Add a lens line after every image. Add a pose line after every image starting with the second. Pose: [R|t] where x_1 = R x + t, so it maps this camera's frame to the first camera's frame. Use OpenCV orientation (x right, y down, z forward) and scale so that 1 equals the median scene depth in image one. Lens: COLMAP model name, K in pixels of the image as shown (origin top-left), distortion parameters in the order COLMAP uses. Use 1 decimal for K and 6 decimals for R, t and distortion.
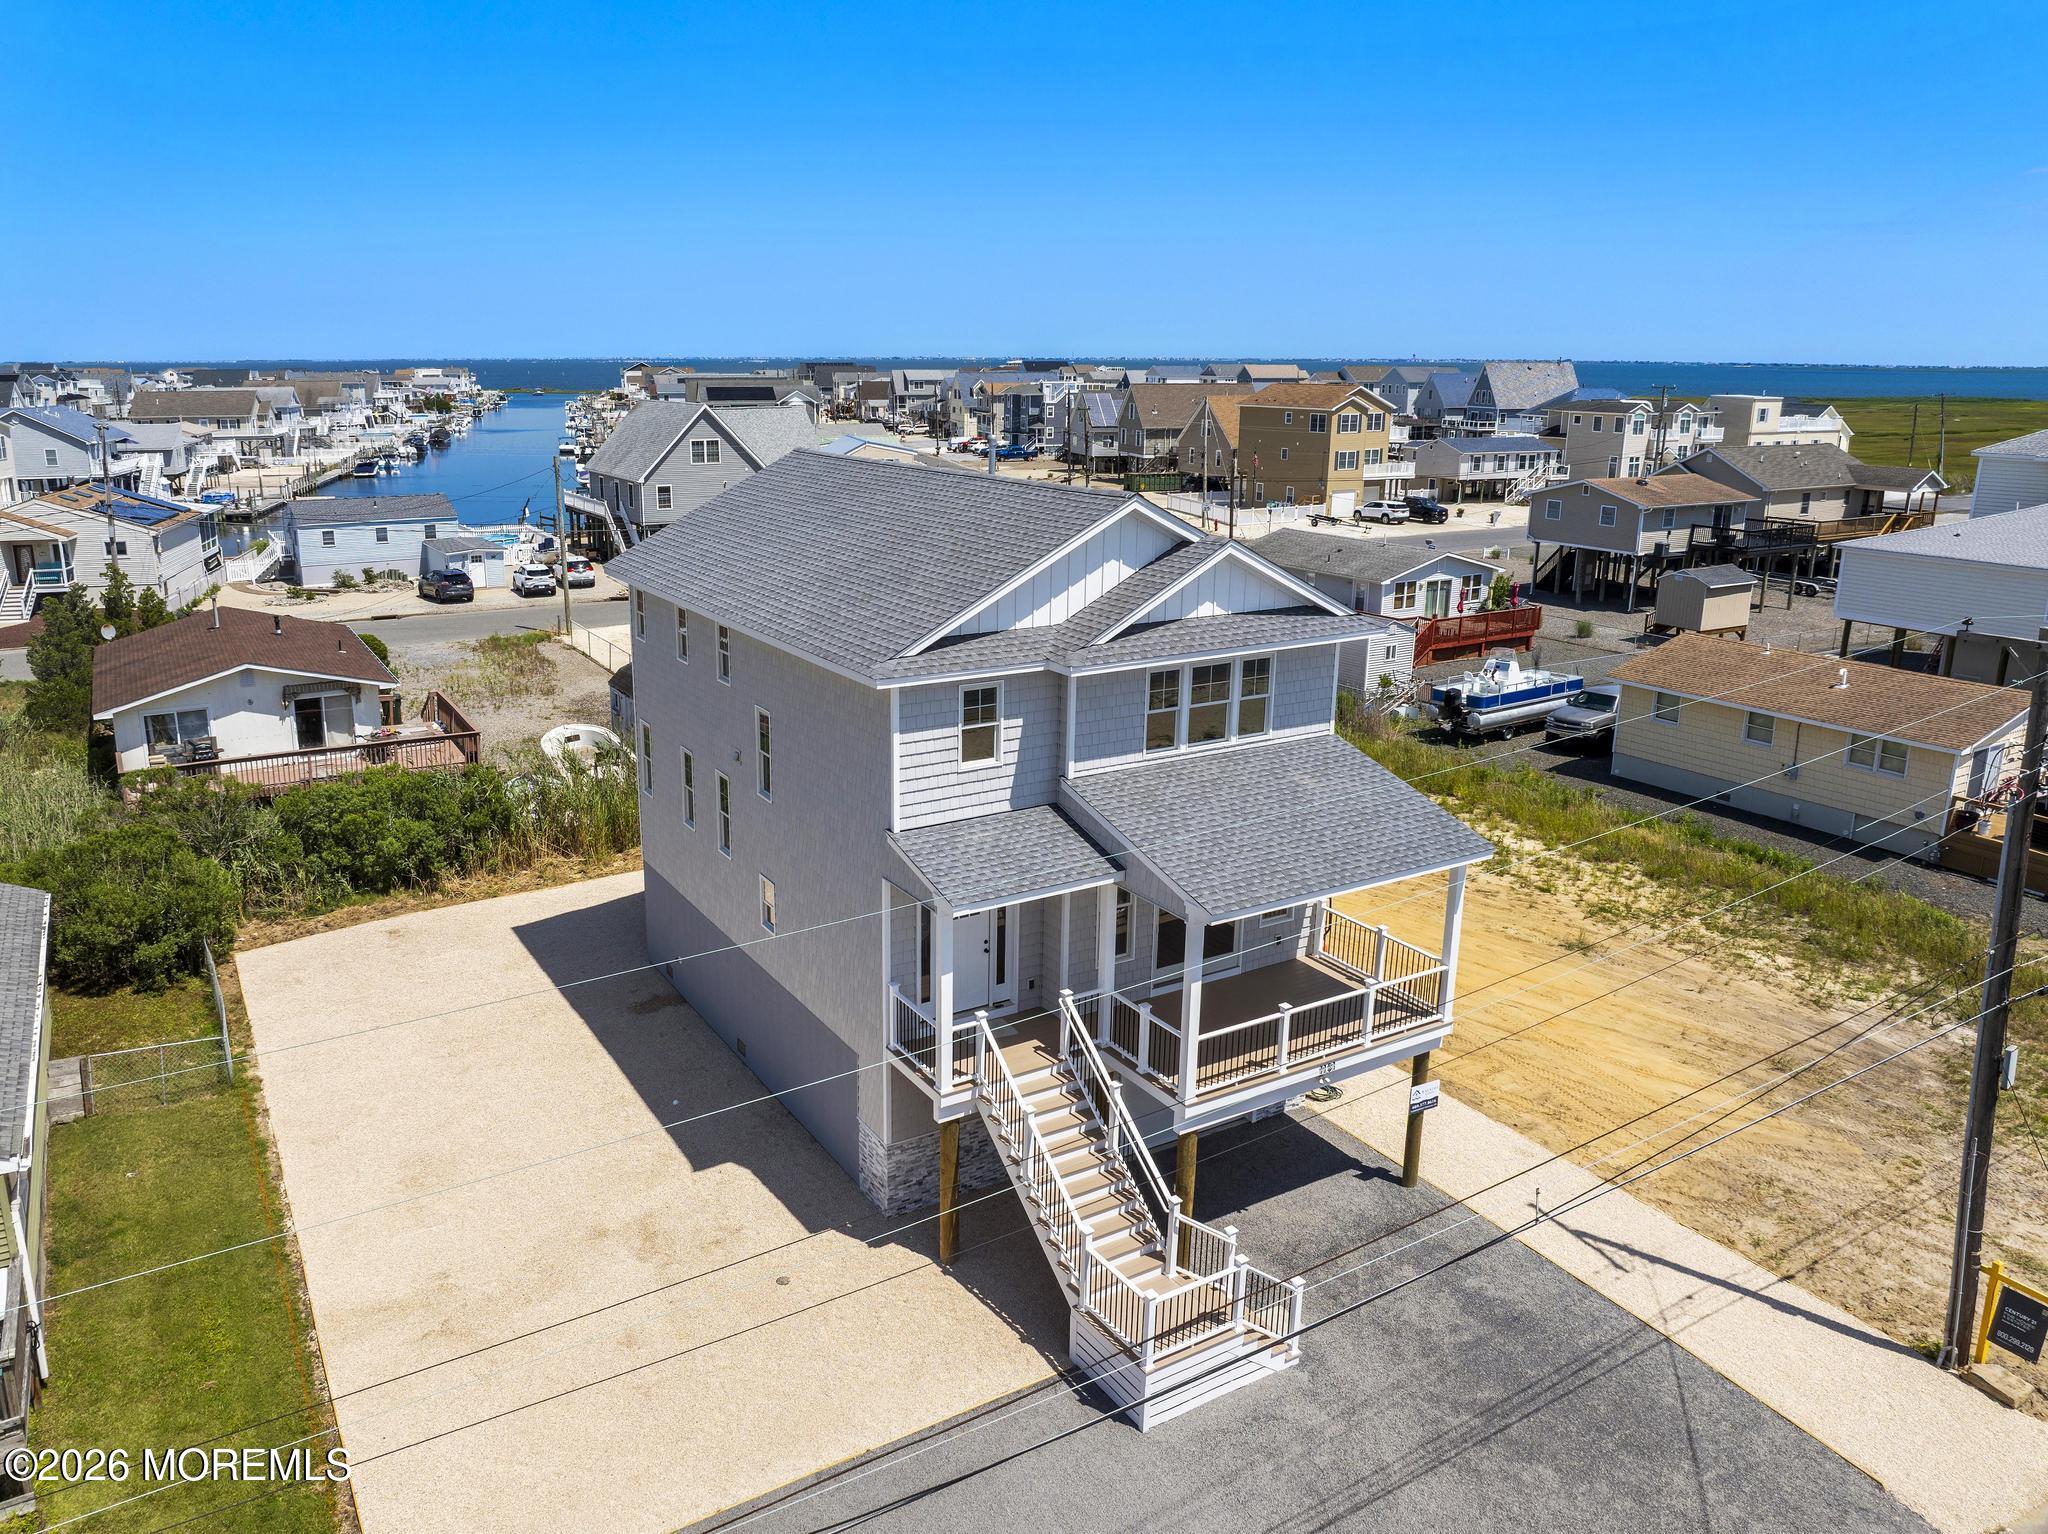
lens RADIAL K [[1475.5, 0, 975.2], [0, 1475.5, 762.4], [0, 0, 1]] dist [-0.036687, -0.004068]
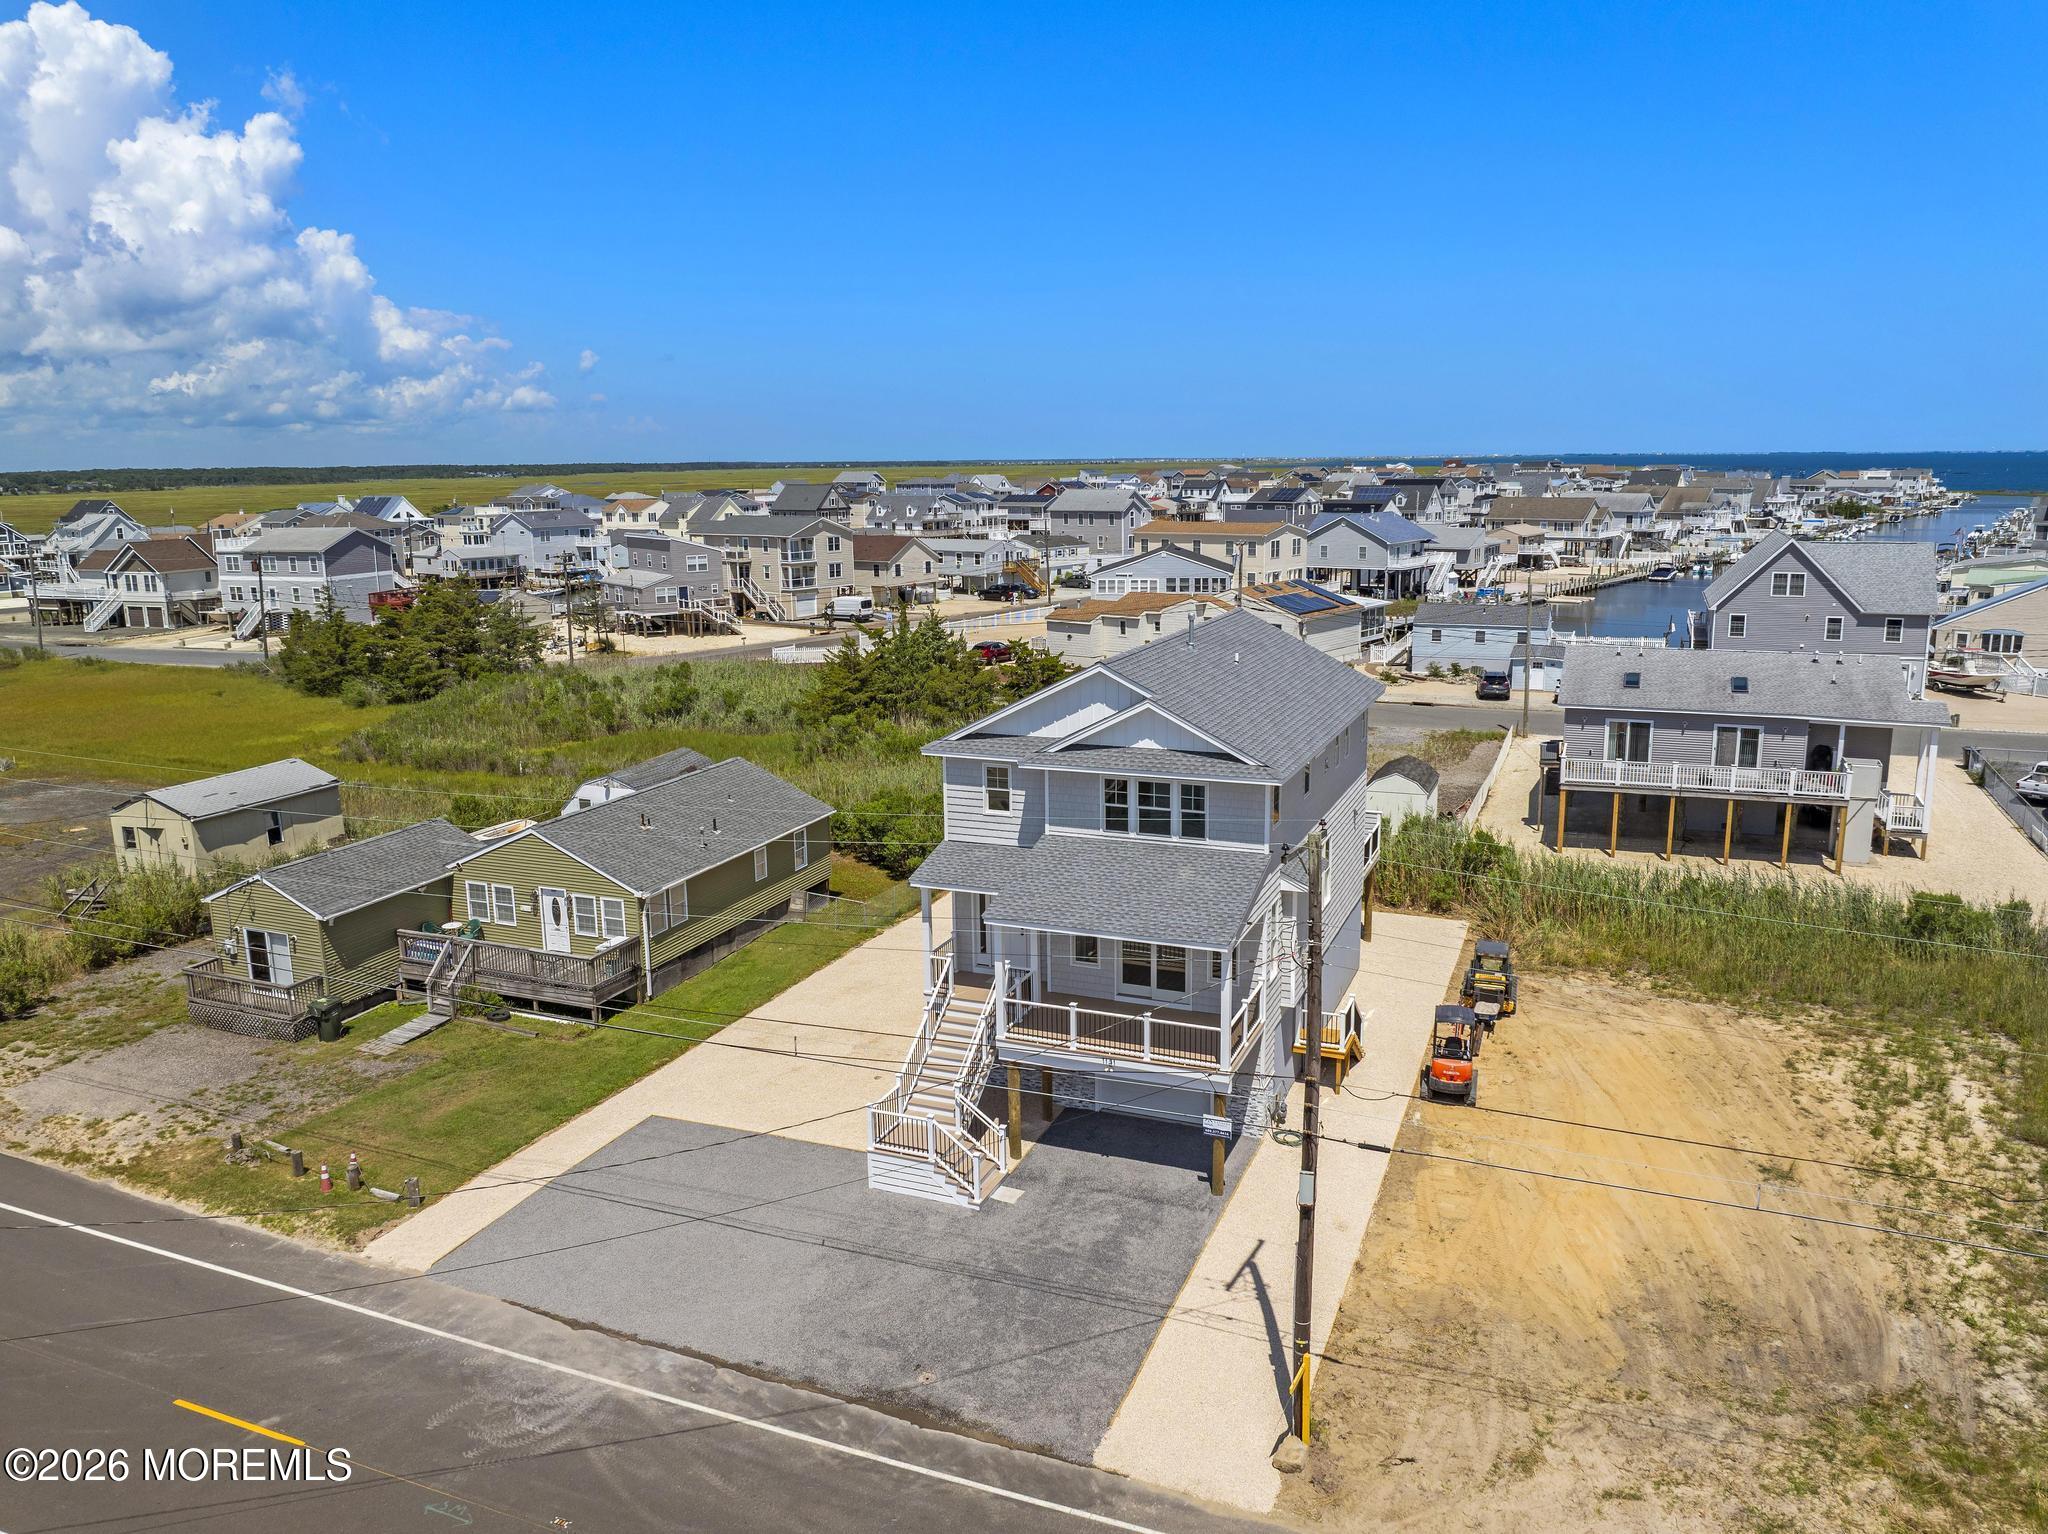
lens RADIAL K [[1471.2, 0, 1045.4], [0, 1471.2, 726.2], [0, 0, 1]] dist [-0.039840, -0.001570]
pose [[0.610352, 0.132170, -0.781026, 0.909265], [-0.196284, 0.980467, 0.012530, -0.086801], [0.767427, 0.145655, 0.624372, 0.000732]]
